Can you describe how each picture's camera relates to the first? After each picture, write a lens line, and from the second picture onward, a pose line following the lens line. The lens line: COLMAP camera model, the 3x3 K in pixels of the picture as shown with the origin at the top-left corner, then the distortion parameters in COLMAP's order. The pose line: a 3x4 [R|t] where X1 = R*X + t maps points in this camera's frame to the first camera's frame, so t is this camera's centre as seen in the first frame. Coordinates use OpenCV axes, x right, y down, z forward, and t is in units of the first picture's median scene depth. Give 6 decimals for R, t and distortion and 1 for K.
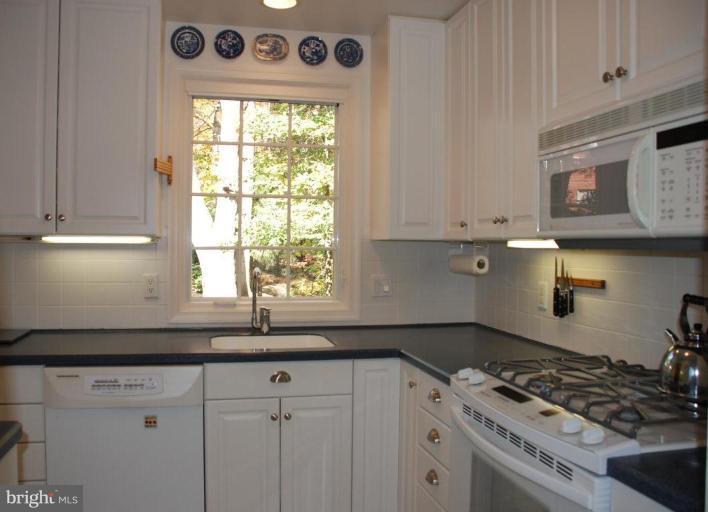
lens RADIAL K [[661.2, 0, 354.0], [0, 661.2, 256.0], [0, 0, 1]] dist [0.002391, 0.002754]
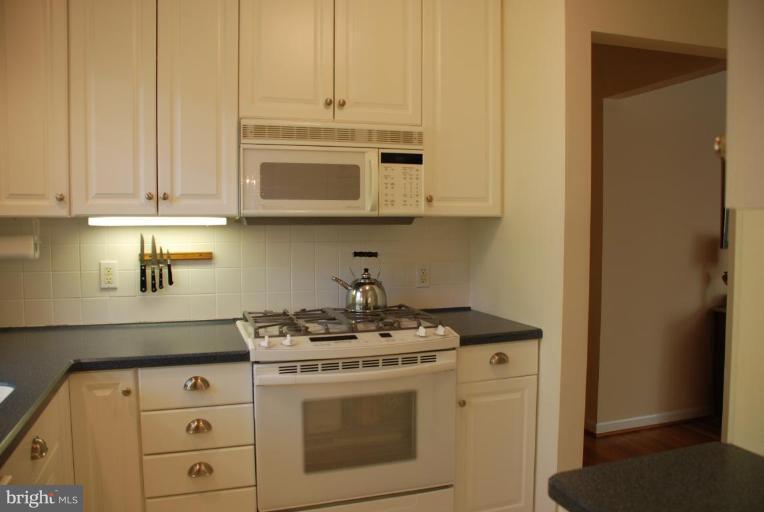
lens RADIAL K [[655.5, 0, 382.0], [0, 655.5, 256.0], [0, 0, 1]] dist [-0.085070, 0.005339]
pose [[-0.105489, -0.044319, 0.993432, -1.042770], [0.021240, 0.998678, 0.046809, -0.005721], [-0.994194, 0.026038, -0.104408, 1.049174]]
